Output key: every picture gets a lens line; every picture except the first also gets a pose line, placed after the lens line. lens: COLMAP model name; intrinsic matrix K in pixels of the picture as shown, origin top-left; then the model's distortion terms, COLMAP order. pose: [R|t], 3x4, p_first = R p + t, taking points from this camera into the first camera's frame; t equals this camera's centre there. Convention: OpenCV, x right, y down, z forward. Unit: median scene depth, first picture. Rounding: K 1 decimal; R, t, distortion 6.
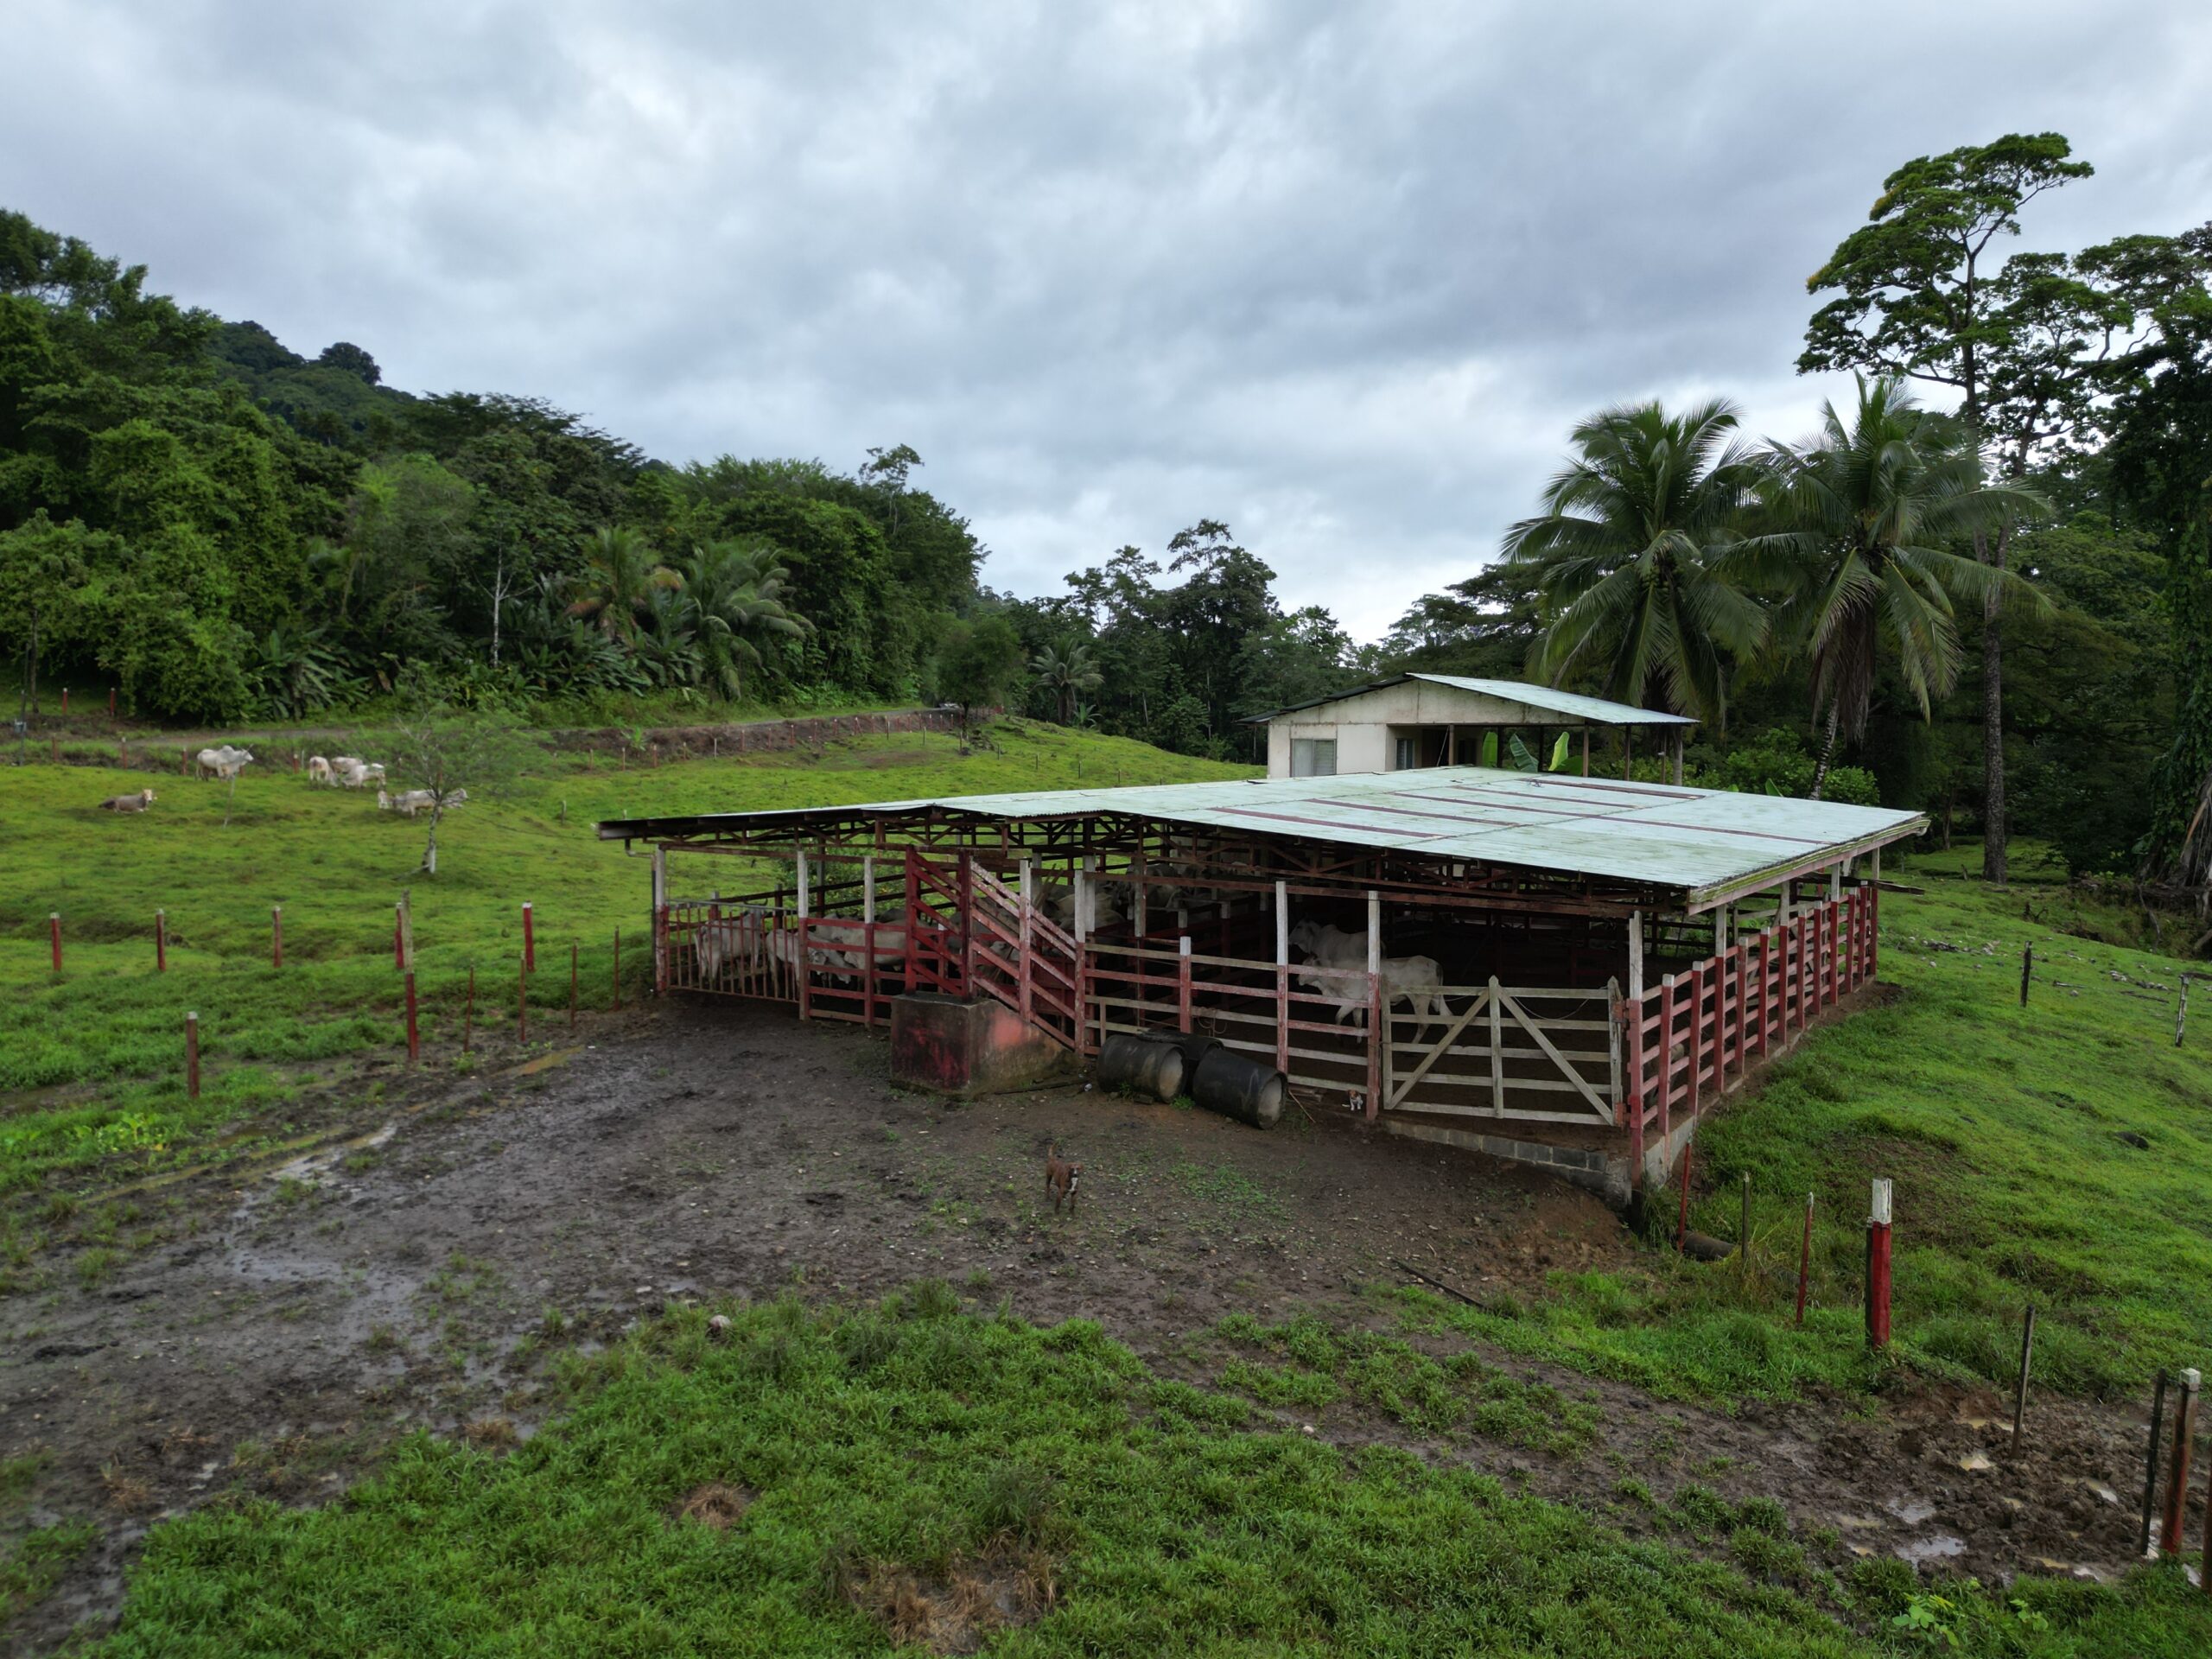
lens RADIAL K [[1608.4, 0, 1091.4], [0, 1608.4, 840.8], [0, 0, 1]] dist [0.095048, -0.104446]
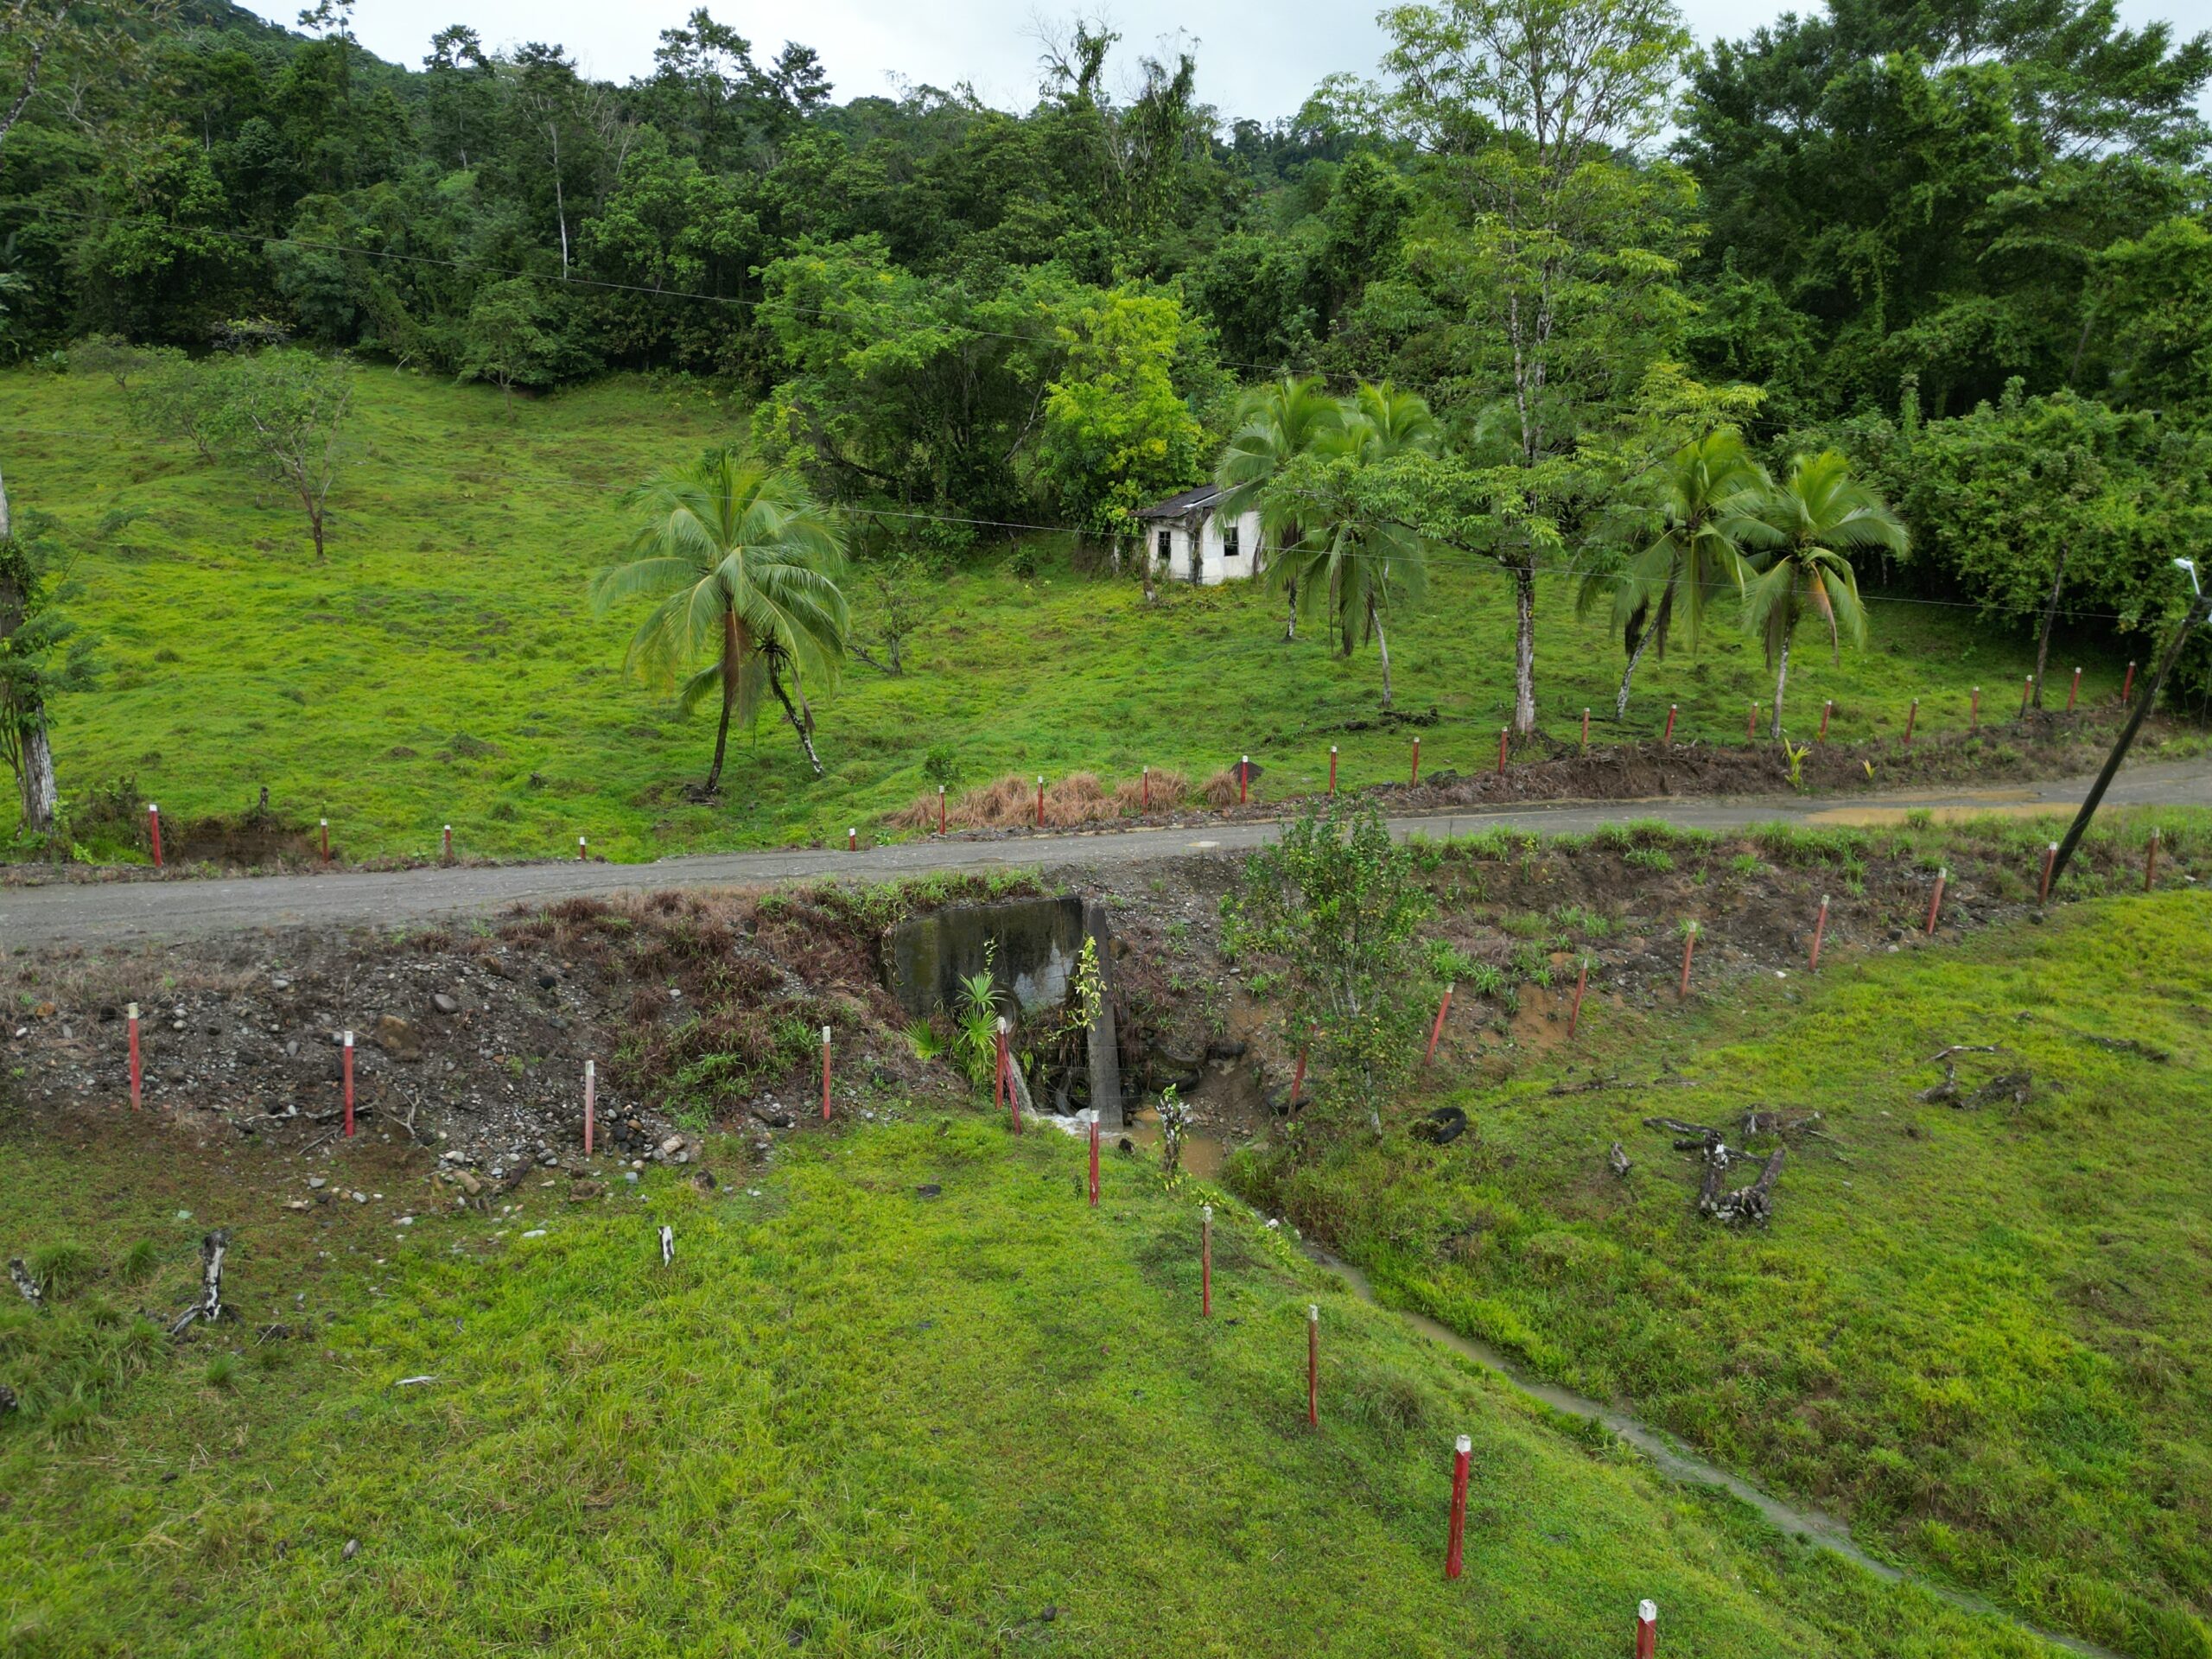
lens RADIAL K [[1625.6, 0, 1106.0], [0, 1625.6, 829.5], [0, 0, 1]] dist [0.080761, -0.076982]
pose [[0.656096, 0.125888, -0.744104, -0.329281], [-0.055289, 0.991357, 0.118969, -0.073466], [0.752650, -0.036915, 0.657385, 0.250511]]
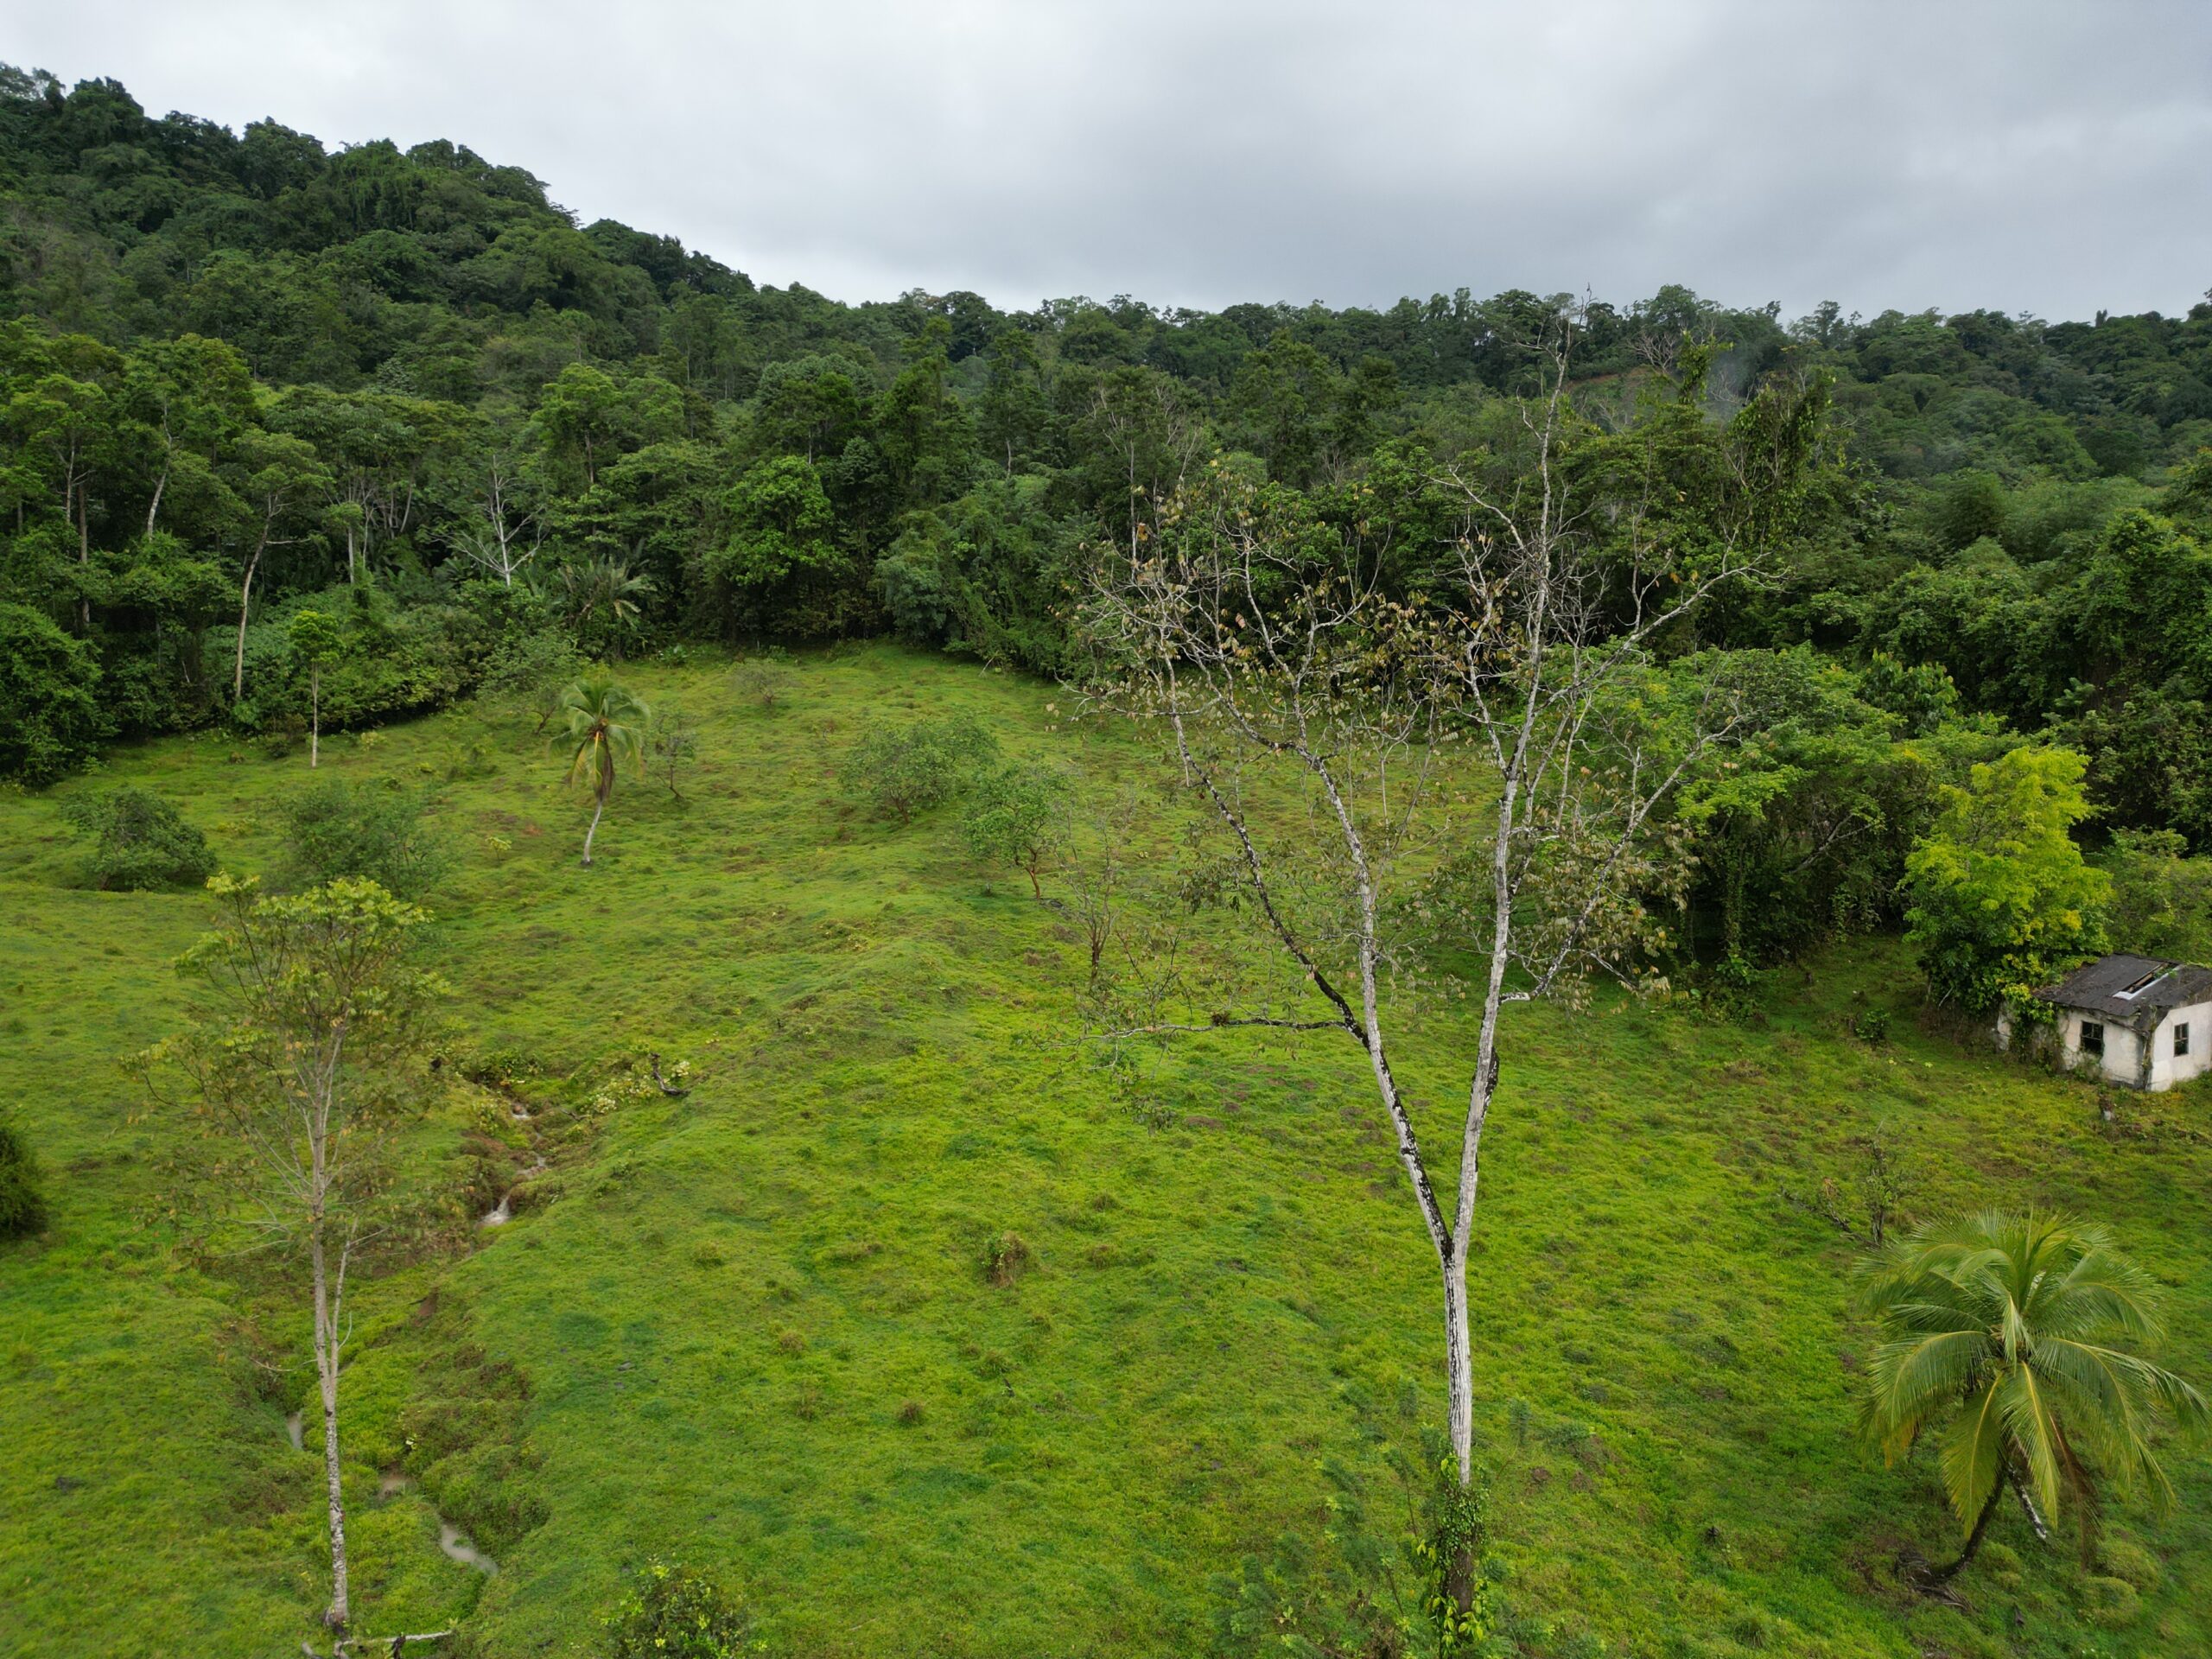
lens RADIAL K [[1556.3, 0, 1108.3], [0, 1556.3, 823.1], [0, 0, 1]] dist [0.065787, -0.058391]
pose [[0.501703, 0.071855, -0.862051, -0.541287], [-0.063947, 0.996898, 0.045879, -0.202834], [0.862673, 0.032108, 0.504741, 0.111073]]
